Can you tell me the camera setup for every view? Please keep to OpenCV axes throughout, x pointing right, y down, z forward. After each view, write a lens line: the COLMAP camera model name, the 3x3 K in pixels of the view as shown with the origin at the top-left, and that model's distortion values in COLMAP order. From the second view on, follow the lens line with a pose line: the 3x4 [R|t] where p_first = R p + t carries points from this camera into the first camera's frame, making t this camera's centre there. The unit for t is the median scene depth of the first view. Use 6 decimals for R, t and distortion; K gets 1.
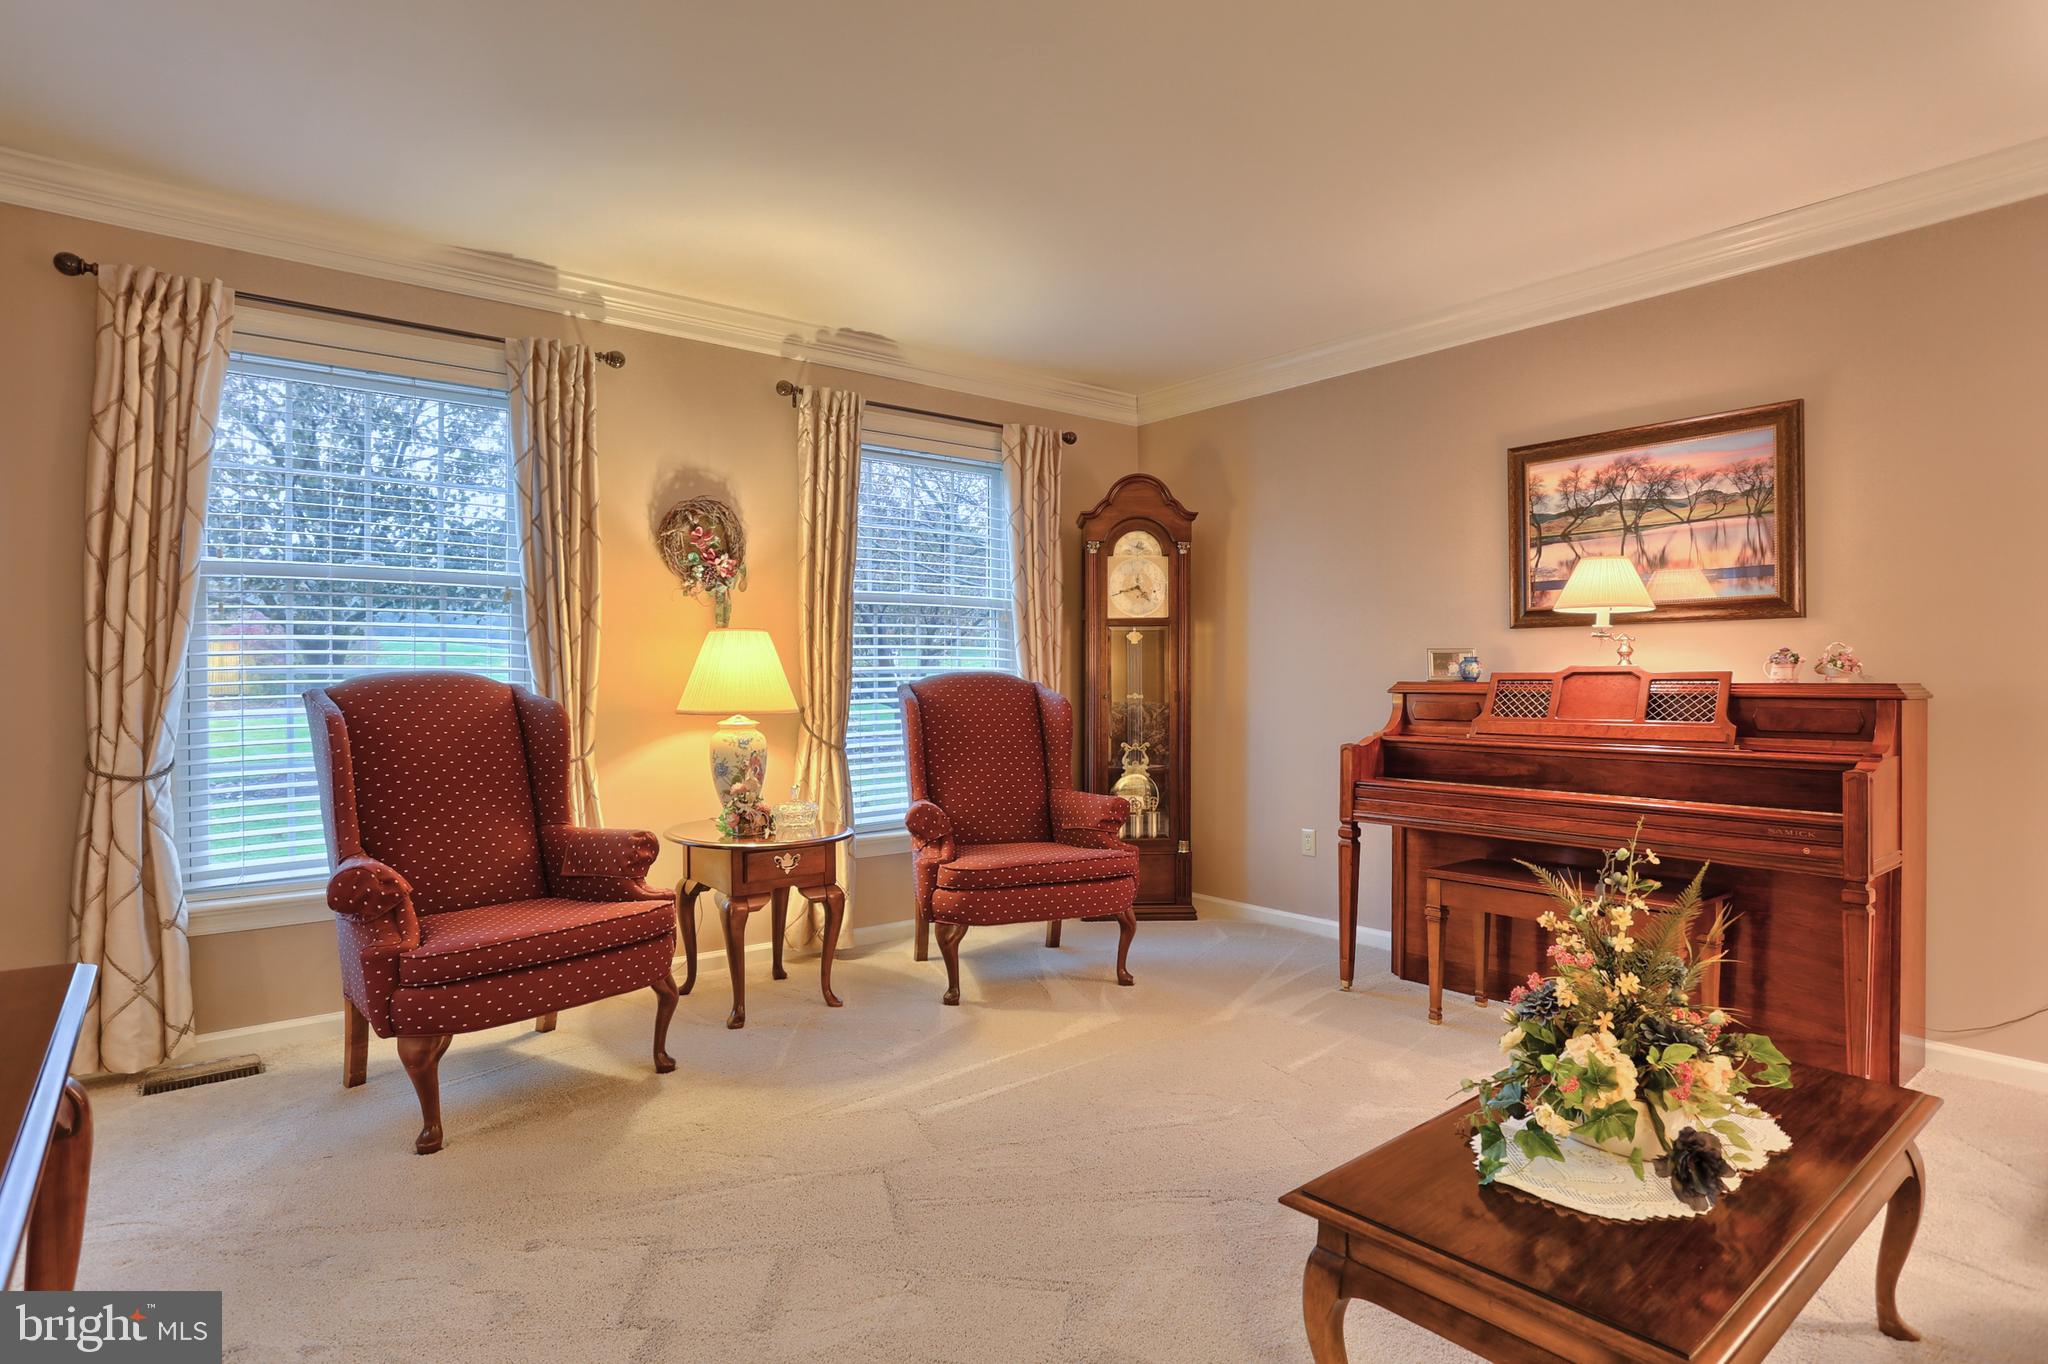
lens RADIAL K [[1099.4, 0, 1007.3], [0, 1099.4, 677.5], [0, 0, 1]] dist [-0.069119, 0.041339]
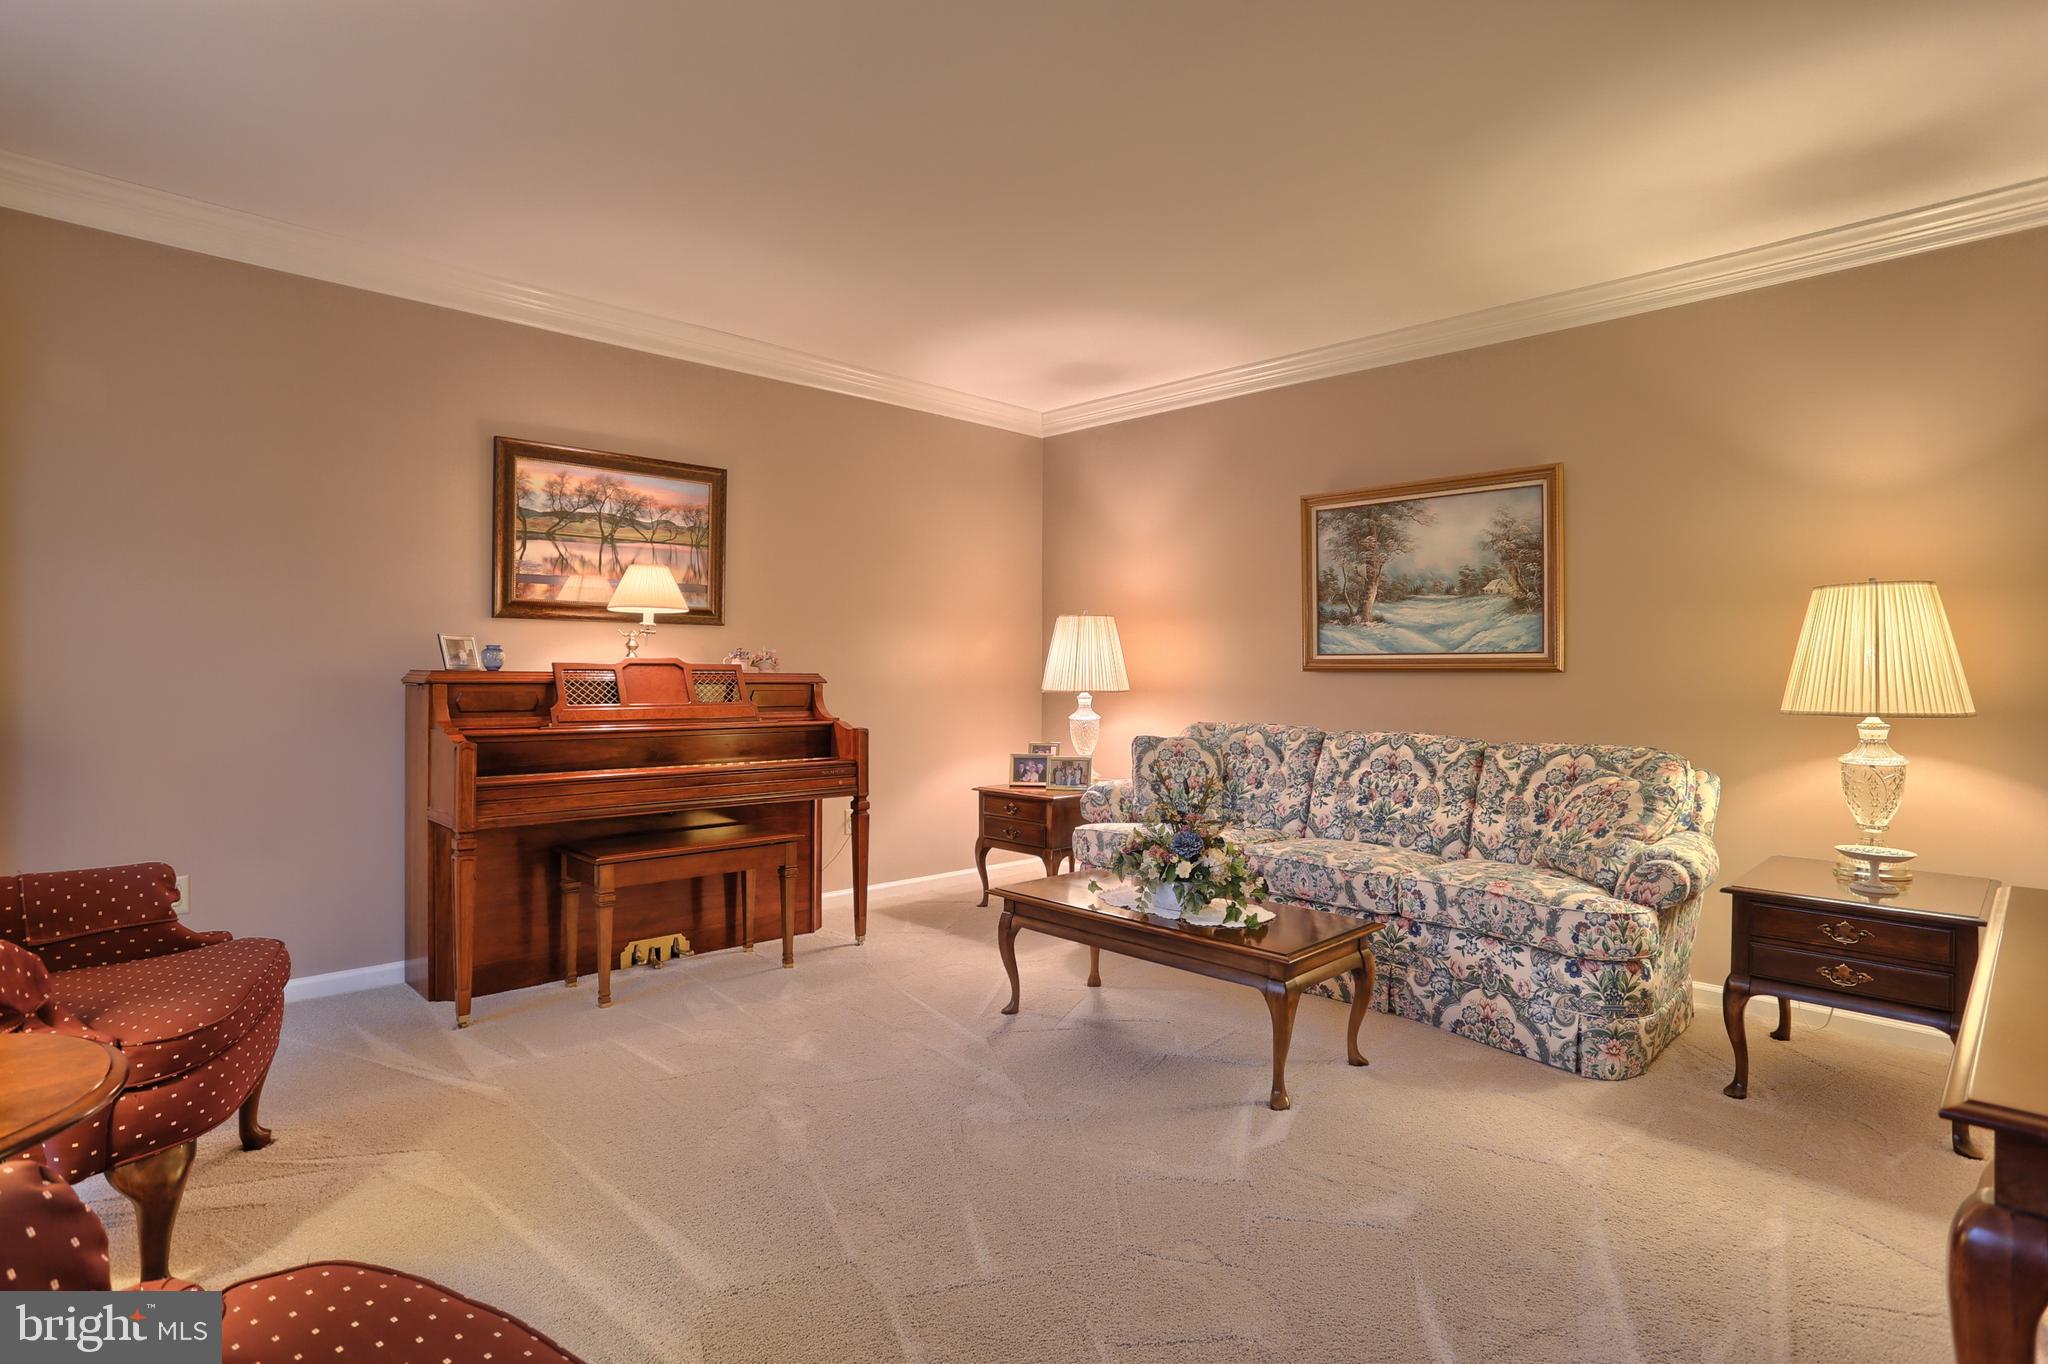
lens RADIAL K [[1063.6, 0, 1013.2], [0, 1063.6, 674.6], [0, 0, 1]] dist [-0.050749, 0.043548]
pose [[-0.112962, -0.003735, 0.993592, -0.598574], [-0.009213, 0.999954, 0.002712, 0.000336], [-0.993557, -0.008848, -0.112992, 0.693591]]
